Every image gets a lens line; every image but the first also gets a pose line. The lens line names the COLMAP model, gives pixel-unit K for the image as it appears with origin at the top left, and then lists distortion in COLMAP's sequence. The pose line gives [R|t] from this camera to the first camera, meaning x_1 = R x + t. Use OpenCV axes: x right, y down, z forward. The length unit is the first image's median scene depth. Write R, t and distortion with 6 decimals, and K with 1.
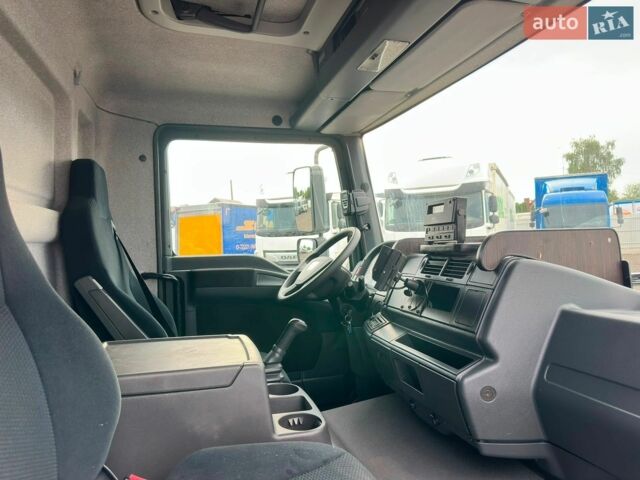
lens RADIAL K [[463.3, 0, 328.7], [0, 463.3, 242.6], [0, 0, 1]] dist [0.095594, -0.133624]
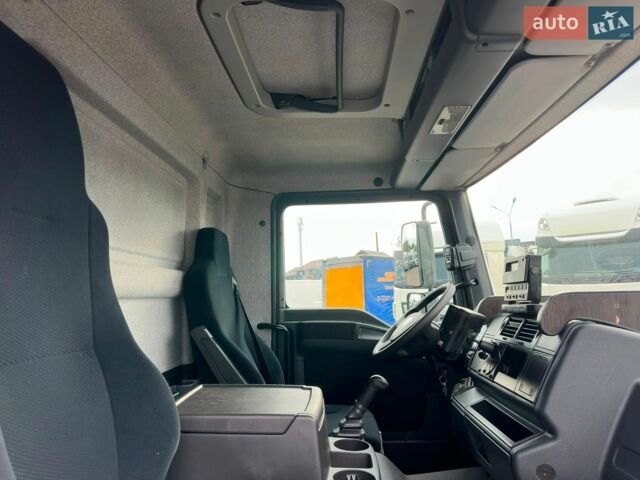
lens RADIAL K [[460.6, 0, 320.0], [0, 460.6, 240.0], [0, 0, 1]] dist [0.096885, -0.144447]
pose [[0.945945, -0.029259, -0.323006, 0.140414], [-0.007976, 0.993523, -0.113355, -0.012451], [0.324230, 0.109803, 0.939584, -0.026725]]
